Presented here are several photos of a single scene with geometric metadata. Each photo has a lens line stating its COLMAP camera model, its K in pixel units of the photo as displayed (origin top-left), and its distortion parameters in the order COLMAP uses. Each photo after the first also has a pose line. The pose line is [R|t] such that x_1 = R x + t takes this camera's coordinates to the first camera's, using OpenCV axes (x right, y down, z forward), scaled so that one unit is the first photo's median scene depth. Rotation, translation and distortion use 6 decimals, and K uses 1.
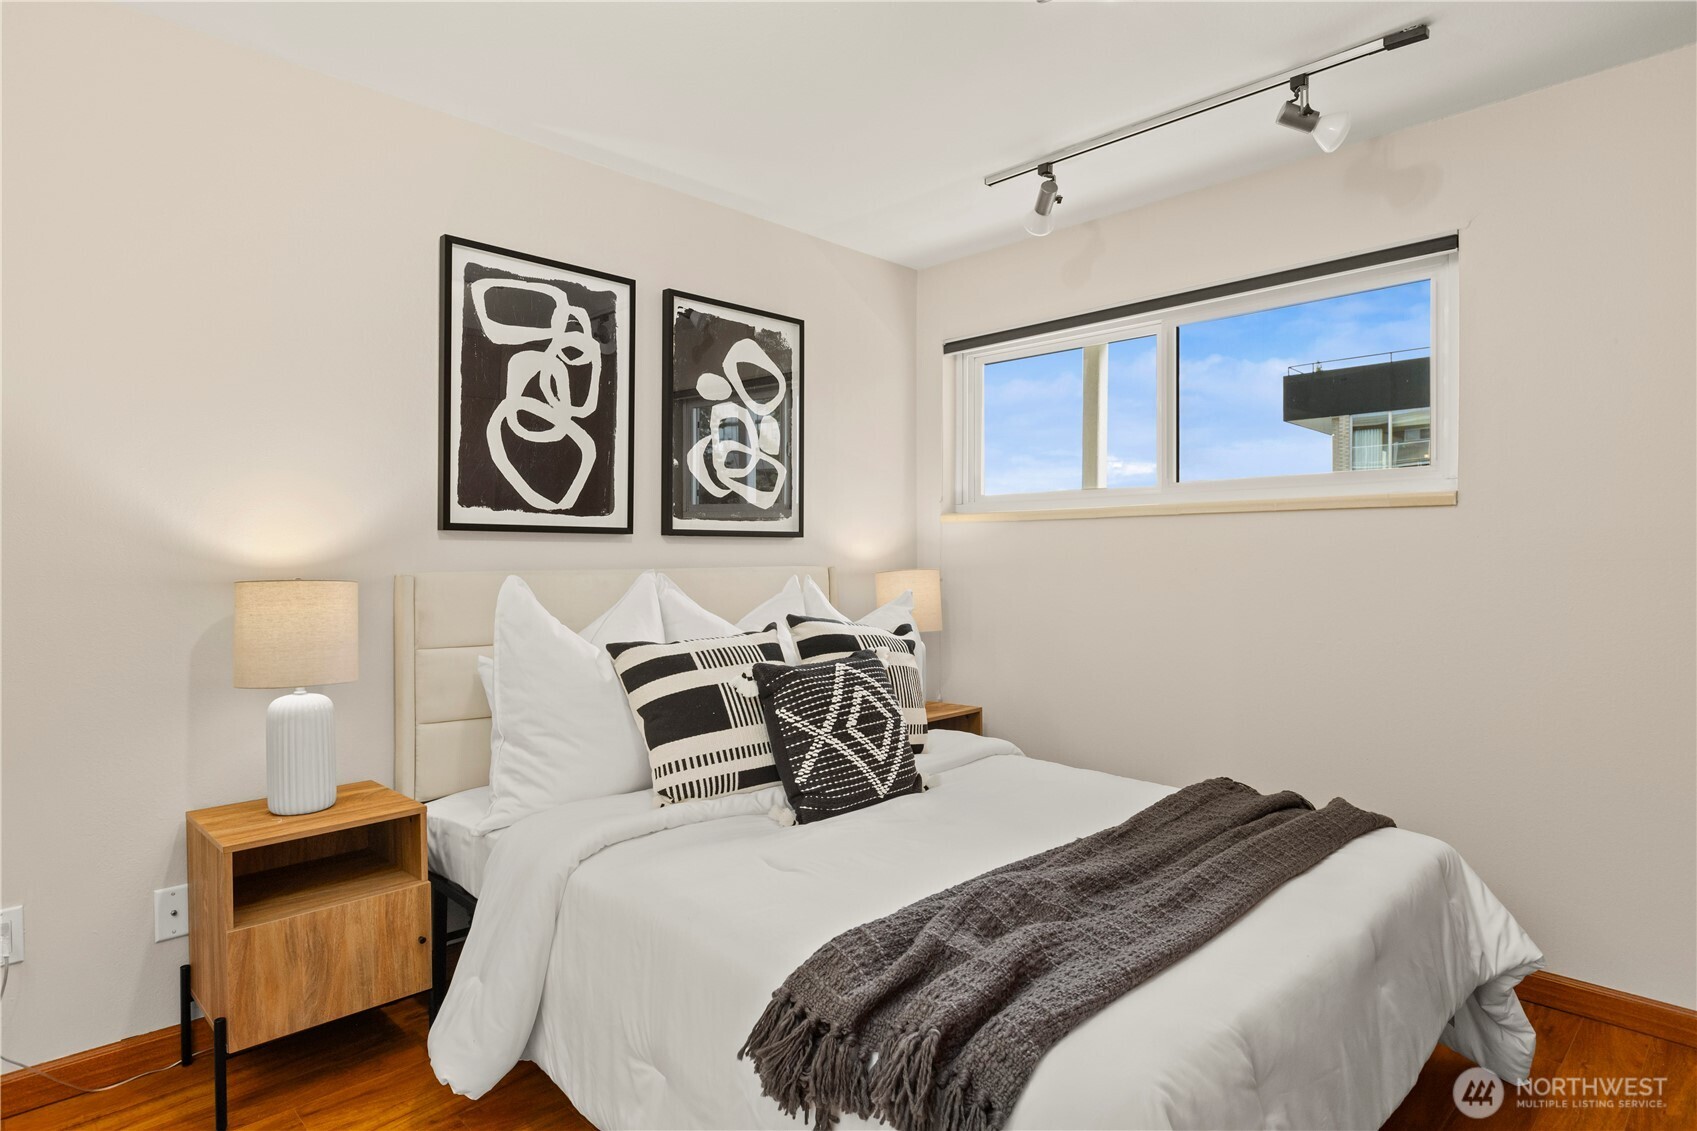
lens RADIAL K [[964.4, 0, 849.0], [0, 964.4, 562.9], [0, 0, 1]] dist [-0.001161, -0.000181]
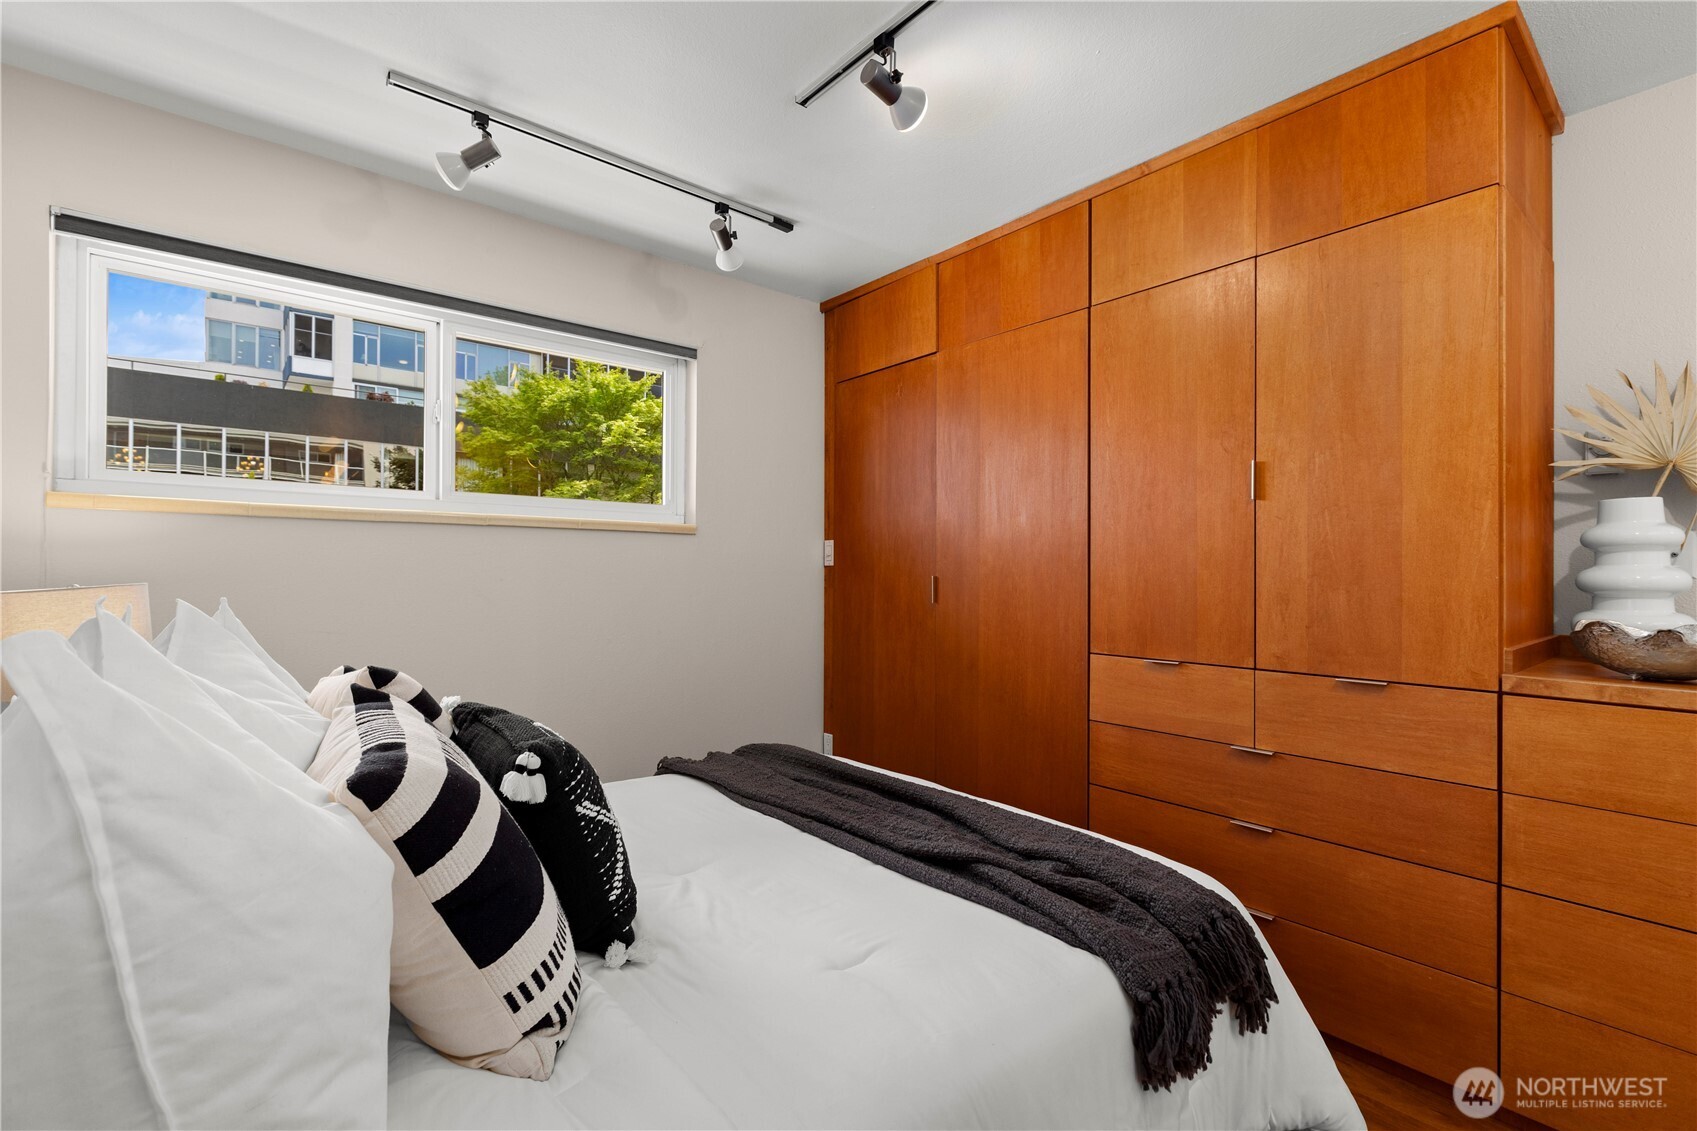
lens RADIAL K [[762.7, 0, 835.9], [0, 762.7, 572.4], [0, 0, 1]] dist [-0.001600, 0.000202]
pose [[0.072124, -0.000694, 0.997395, -0.562192], [-0.003496, 0.999993, 0.000948, -0.004766], [-0.997390, -0.003555, 0.072121, 0.779193]]
